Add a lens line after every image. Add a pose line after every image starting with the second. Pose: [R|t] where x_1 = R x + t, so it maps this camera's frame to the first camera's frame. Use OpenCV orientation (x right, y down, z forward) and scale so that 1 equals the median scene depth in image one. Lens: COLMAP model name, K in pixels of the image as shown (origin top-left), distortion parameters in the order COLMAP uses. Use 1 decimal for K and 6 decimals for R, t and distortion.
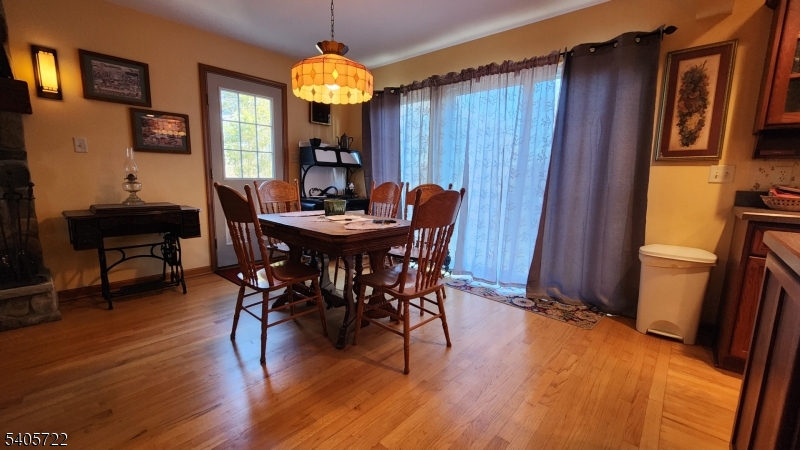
lens RADIAL K [[328.9, 0, 395.0], [0, 328.9, 227.5], [0, 0, 1]] dist [0.002169, 0.000176]
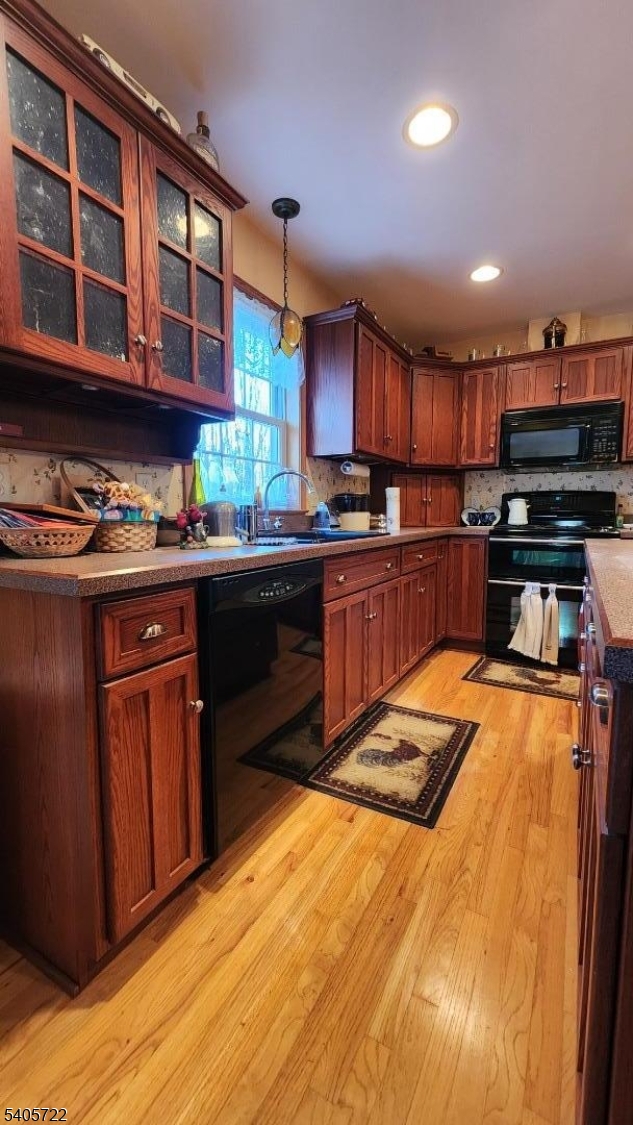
lens RADIAL K [[468.1, 0, 313.4], [0, 468.1, 558.1], [0, 0, 1]] dist [0.000603, -0.000021]
pose [[-0.218193, -0.116369, 0.968943, 0.322963], [0.149654, 0.977132, 0.151053, -0.063521], [-0.964363, 0.177965, -0.195789, 0.528029]]
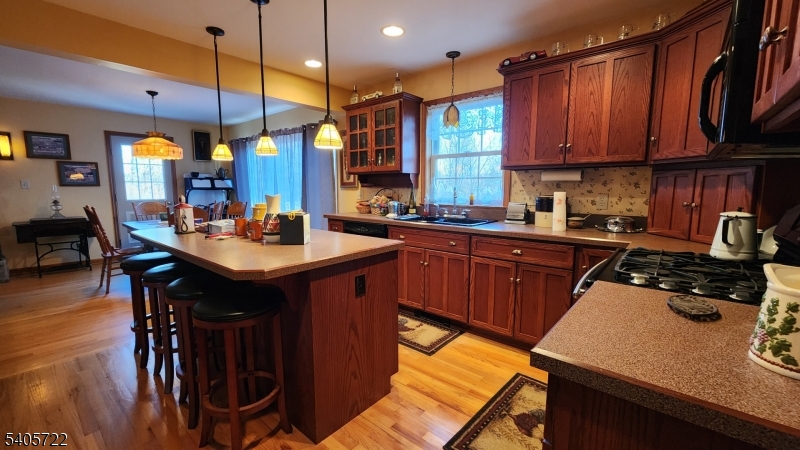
lens RADIAL K [[328.9, 0, 395.0], [0, 328.9, 227.5], [0, 0, 1]] dist [0.002169, 0.000176]
pose [[0.999553, -0.023856, 0.018007, 0.922609], [0.024431, 0.999177, -0.032385, 0.077687], [-0.017219, 0.032810, 0.999313, -0.734075]]
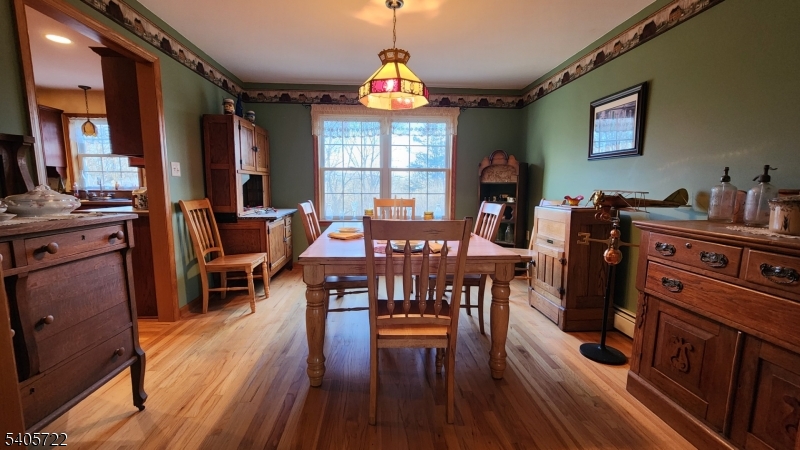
lens RADIAL K [[328.9, 0, 395.0], [0, 328.9, 227.5], [0, 0, 1]] dist [0.002169, 0.000176]
pose [[0.706724, -0.103330, 0.699903, 1.021258], [0.117417, 0.992688, 0.027993, 0.287008], [-0.697678, 0.062397, 0.713689, -1.826620]]
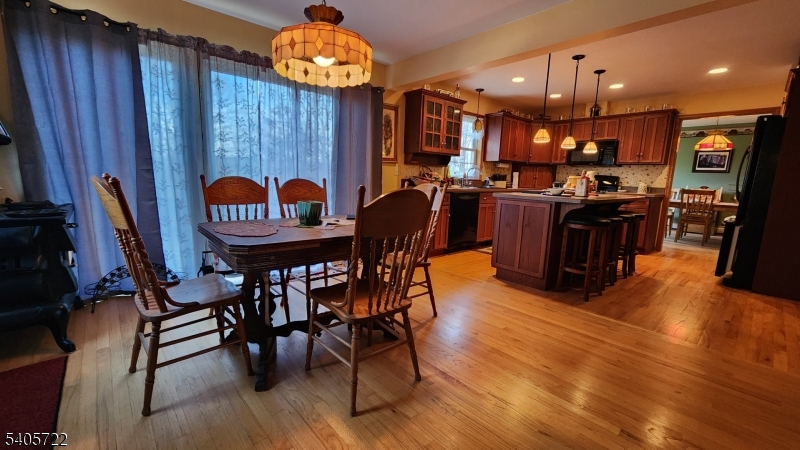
lens RADIAL K [[328.9, 0, 395.0], [0, 328.9, 227.5], [0, 0, 1]] dist [0.002169, 0.000176]
pose [[0.120872, -0.169275, 0.978129, -0.841706], [0.124811, 0.980125, 0.154197, -0.106787], [-0.984790, 0.103443, 0.139598, 0.609589]]
